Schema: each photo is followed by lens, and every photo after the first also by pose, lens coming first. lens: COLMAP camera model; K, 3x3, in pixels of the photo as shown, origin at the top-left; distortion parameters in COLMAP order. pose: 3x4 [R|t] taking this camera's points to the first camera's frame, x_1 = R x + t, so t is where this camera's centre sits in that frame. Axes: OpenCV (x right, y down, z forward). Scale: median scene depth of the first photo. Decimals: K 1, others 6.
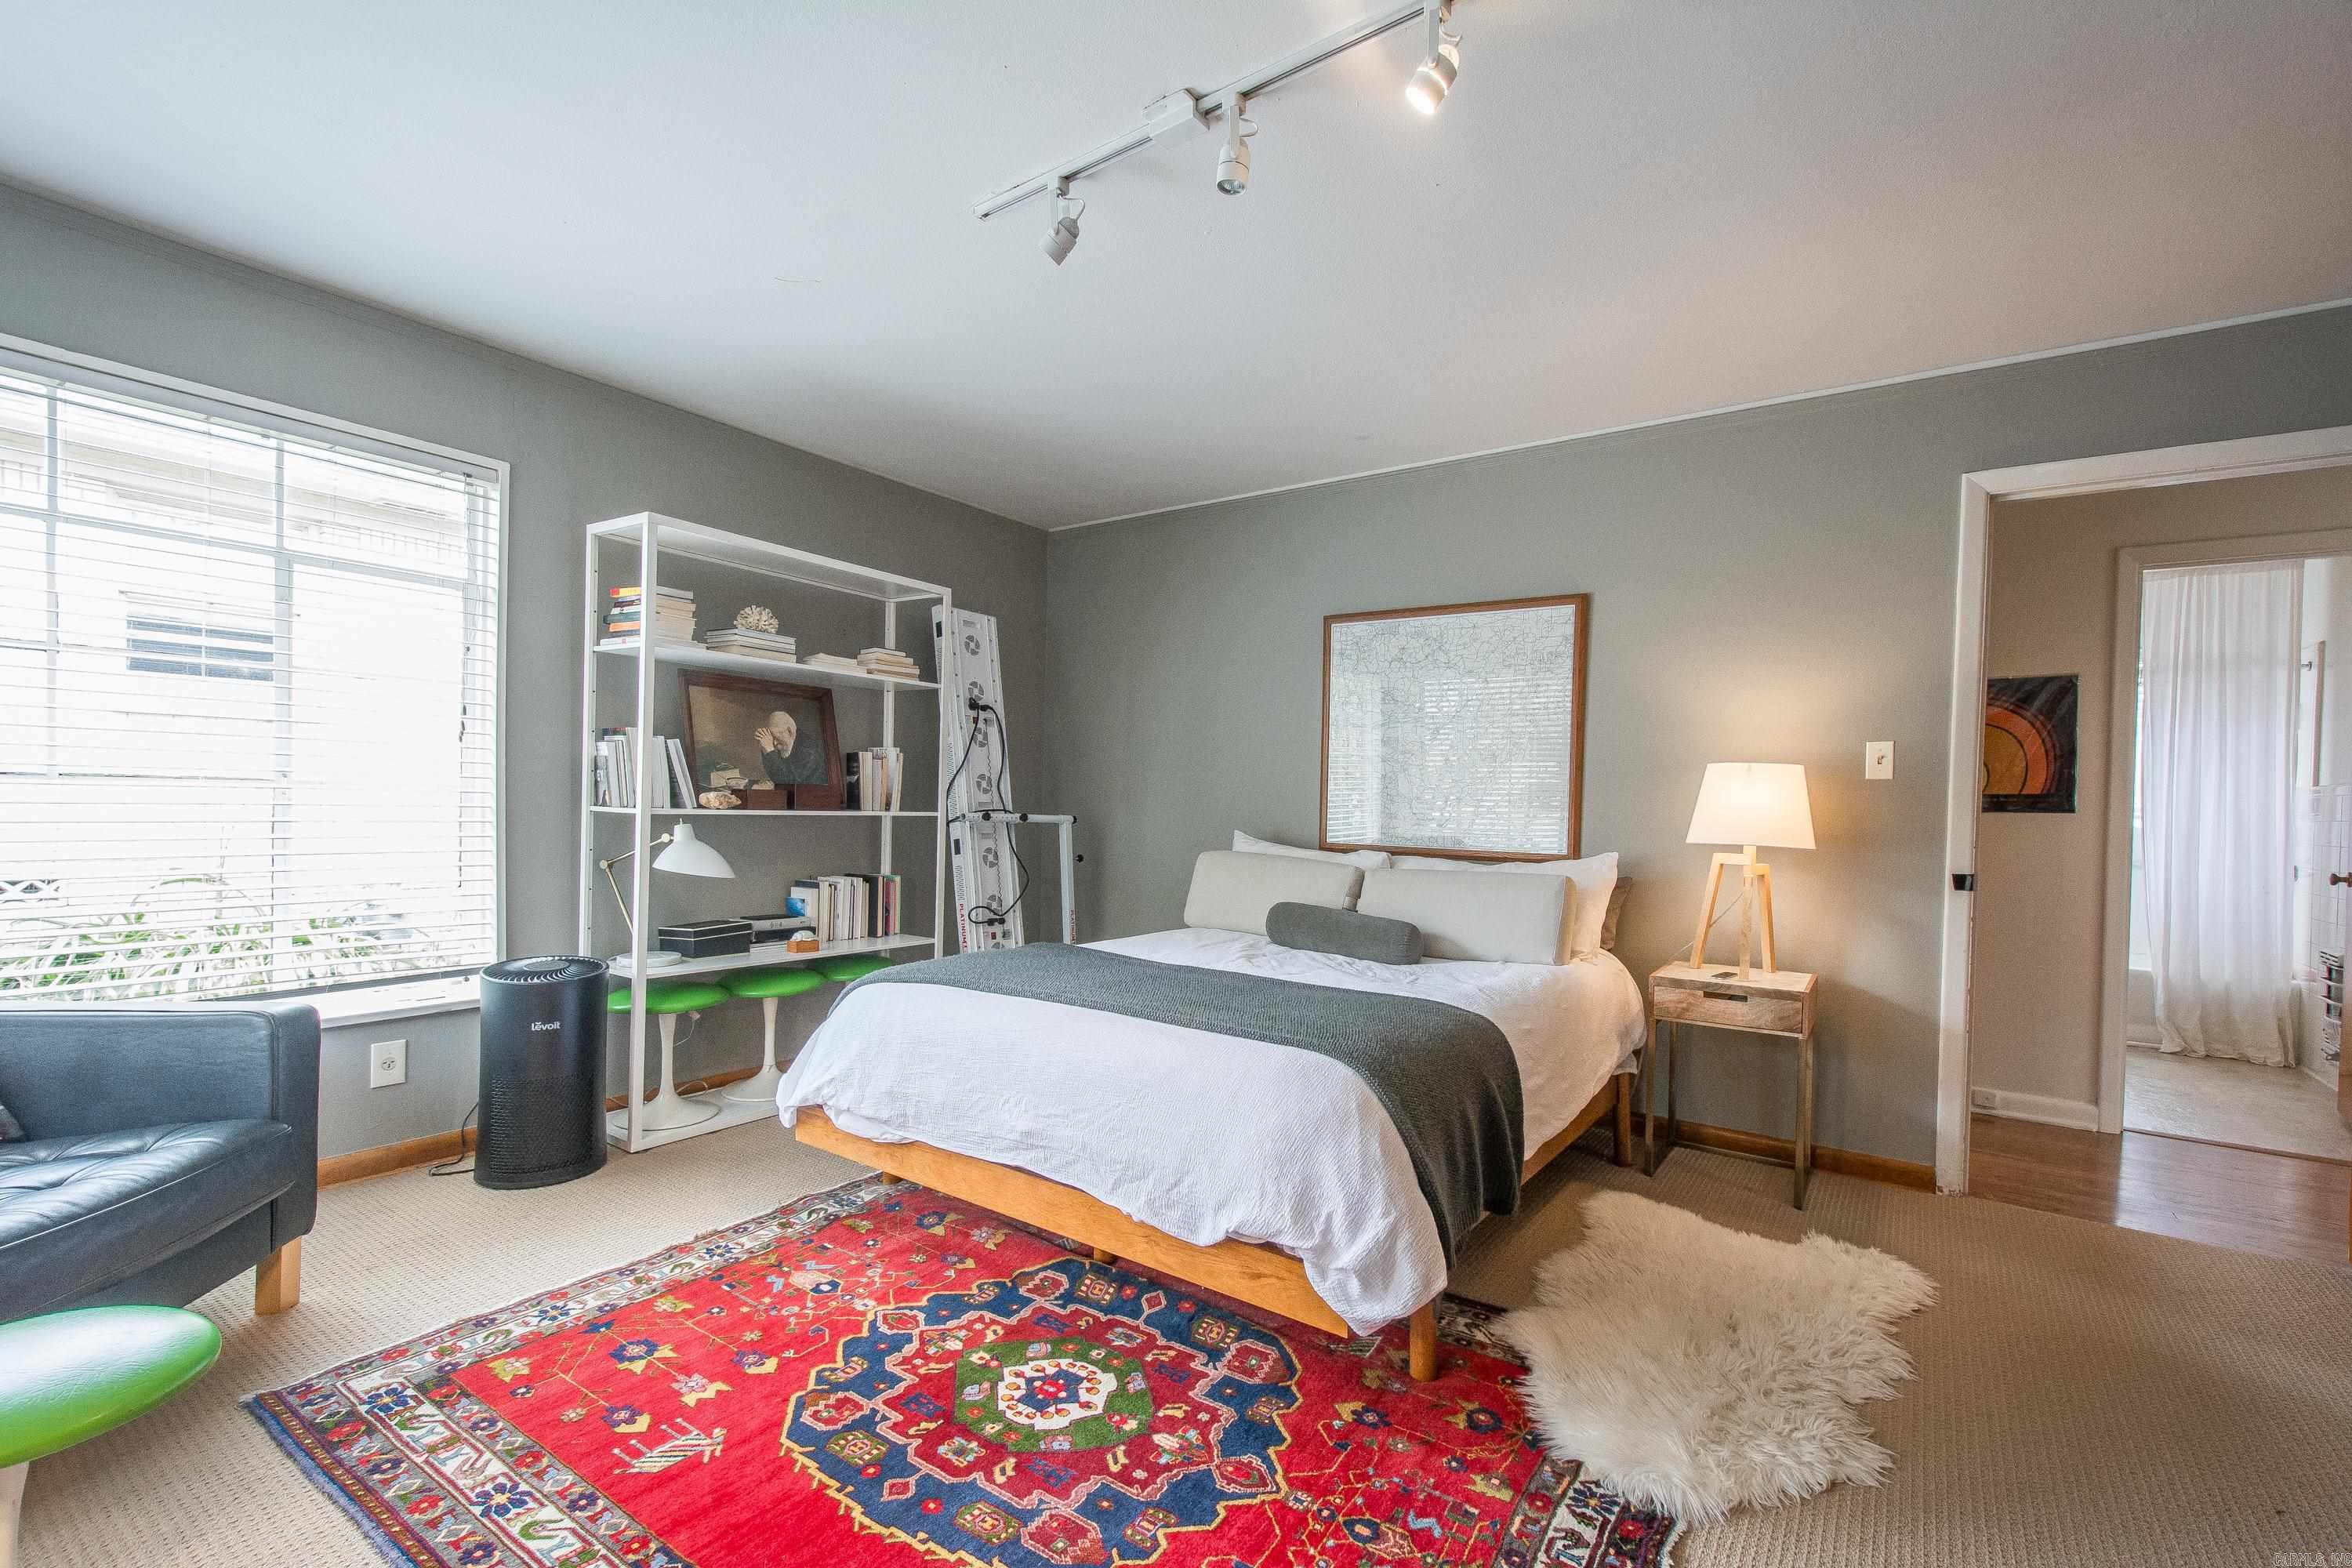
lens RADIAL K [[1038.5, 0, 1239.8], [0, 1038.5, 810.5], [0, 0, 1]] dist [0.015361, -0.006147]
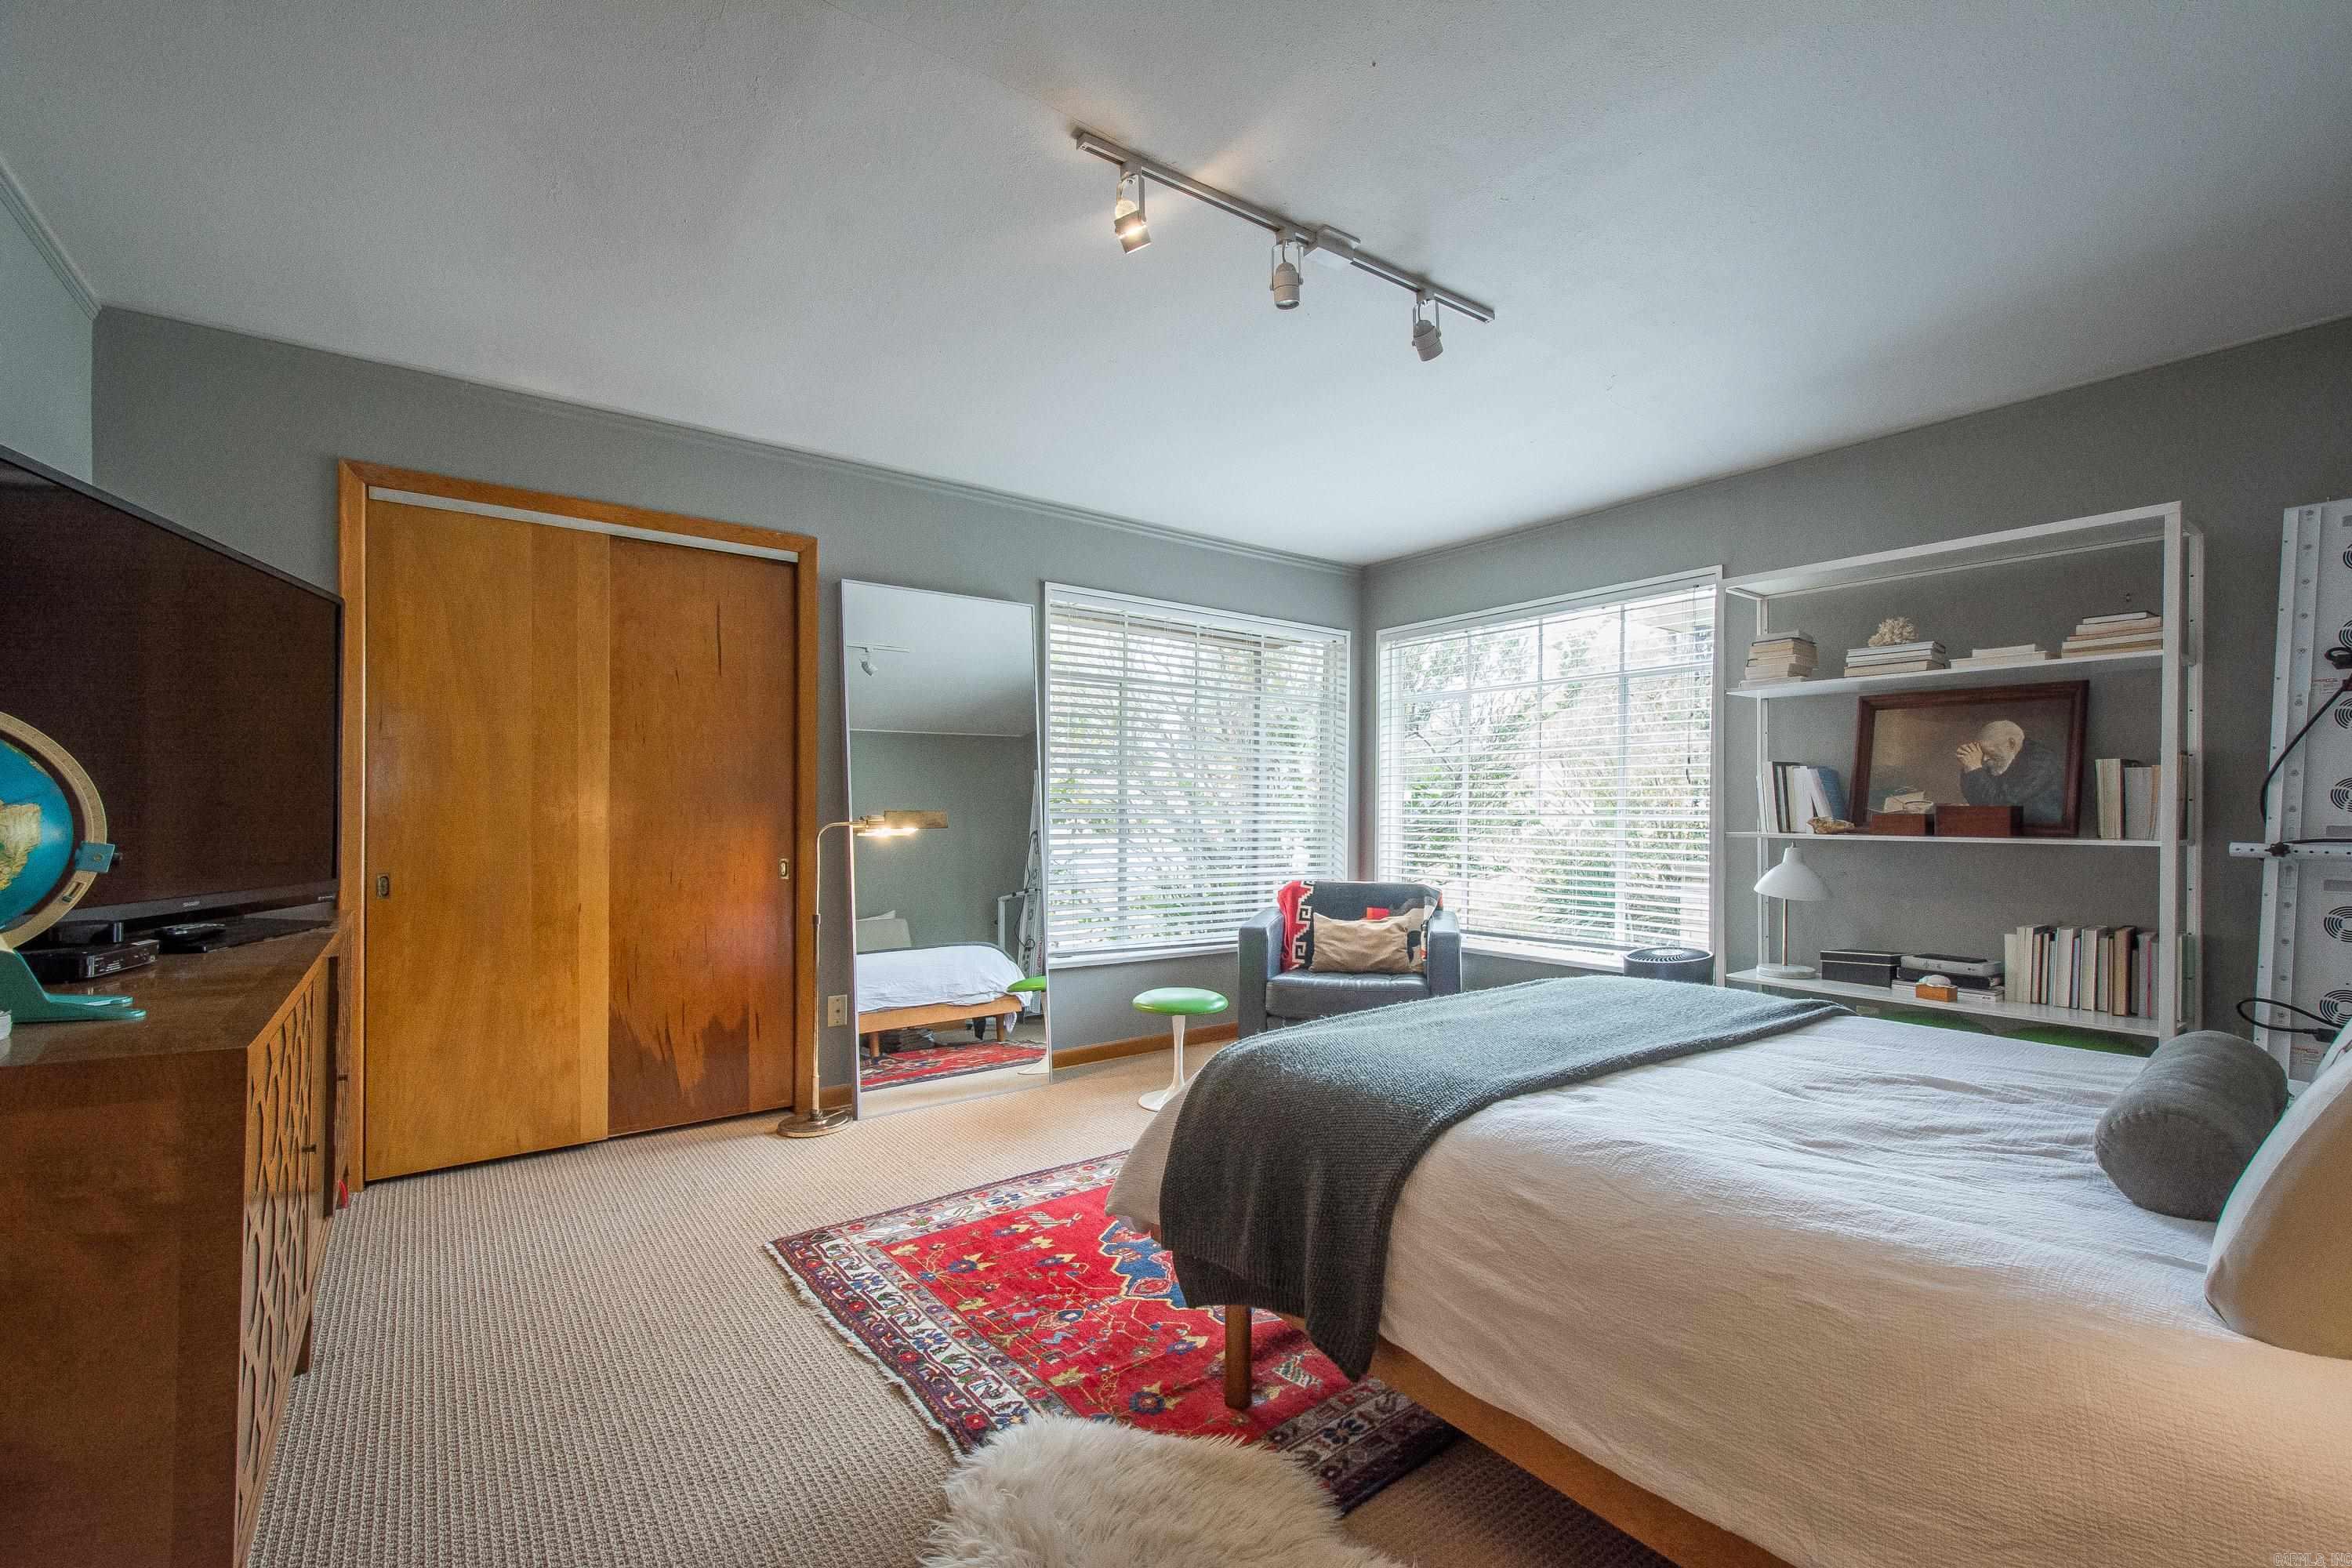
lens RADIAL K [[1038.5, 0, 1185.2], [0, 1038.5, 805.6], [0, 0, 1]] dist [0.015361, -0.006147]
pose [[-0.363245, -0.032297, -0.931134, 0.639614], [-0.014321, 0.999474, -0.029081, 0.008818], [0.931583, 0.002771, -0.363517, 0.747229]]
